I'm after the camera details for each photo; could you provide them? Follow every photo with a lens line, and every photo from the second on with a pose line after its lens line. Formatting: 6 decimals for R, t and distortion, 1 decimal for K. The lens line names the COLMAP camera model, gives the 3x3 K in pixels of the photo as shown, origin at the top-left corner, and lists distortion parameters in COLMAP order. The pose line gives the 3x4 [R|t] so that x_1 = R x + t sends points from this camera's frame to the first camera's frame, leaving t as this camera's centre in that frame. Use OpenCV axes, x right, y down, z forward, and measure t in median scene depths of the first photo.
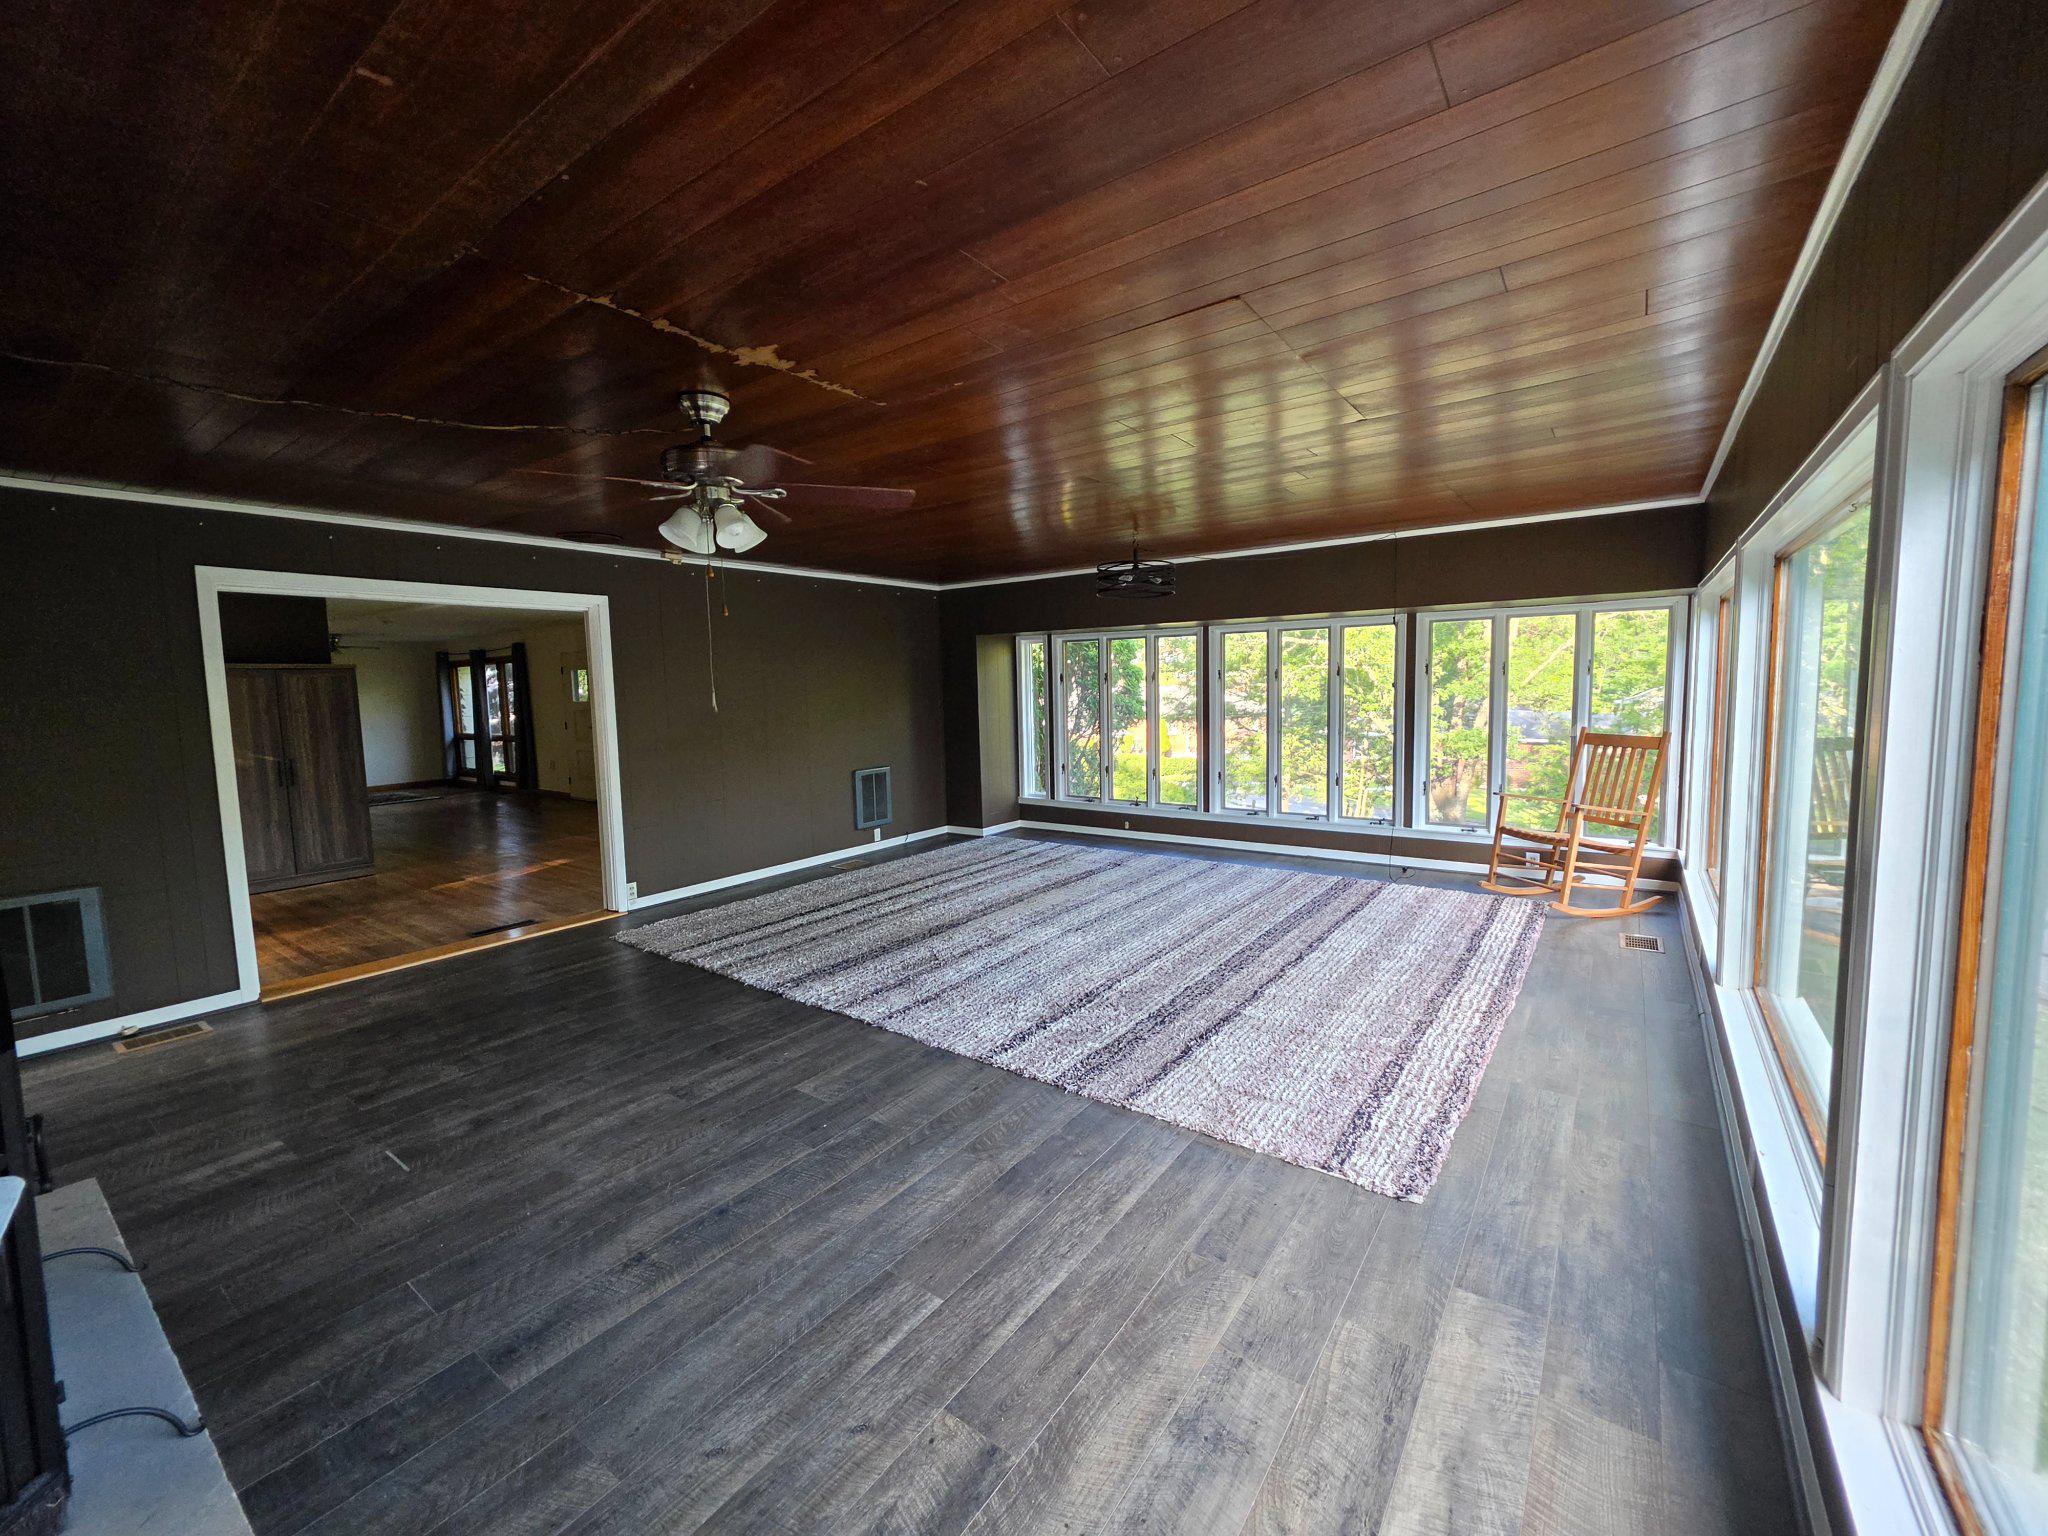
lens RADIAL K [[831.4, 0, 1027.4], [0, 831.4, 766.2], [0, 0, 1]] dist [-0.002774, 0.000202]
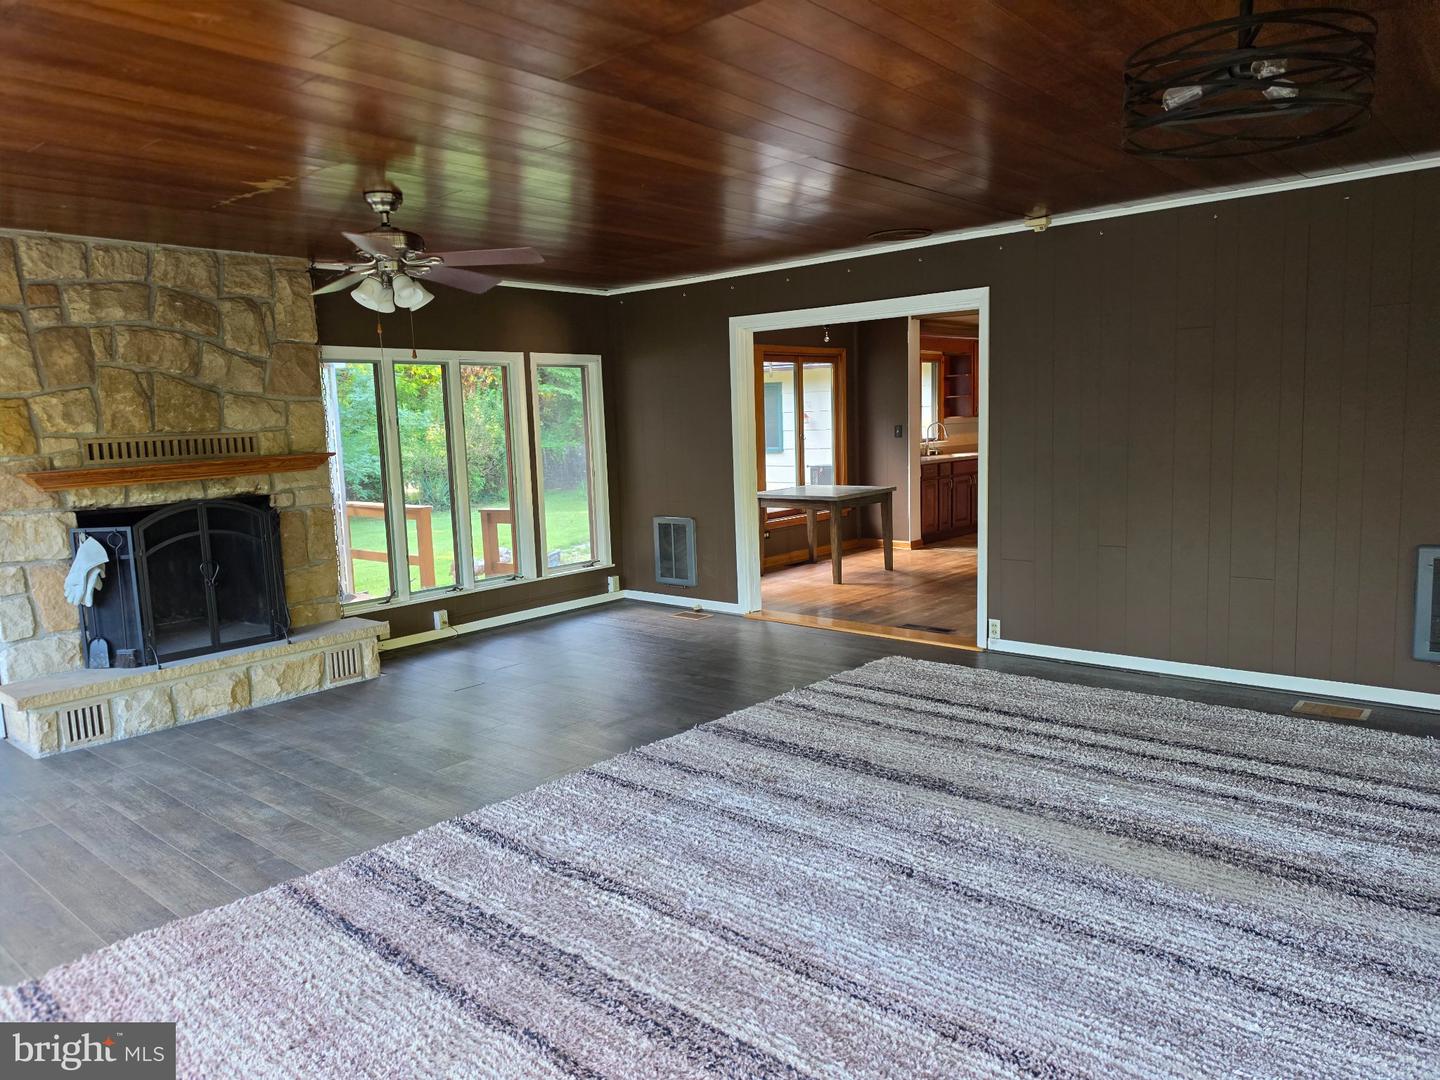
lens RADIAL K [[999.4, 0, 730.2], [0, 999.4, 536.0], [0, 0, 1]] dist [0.007088, -0.016913]
pose [[-0.077385, 0.148644, -0.985858, 0.707748], [-0.065795, 0.985907, 0.153816, -0.110783], [0.994828, 0.076768, -0.066515, 0.982655]]
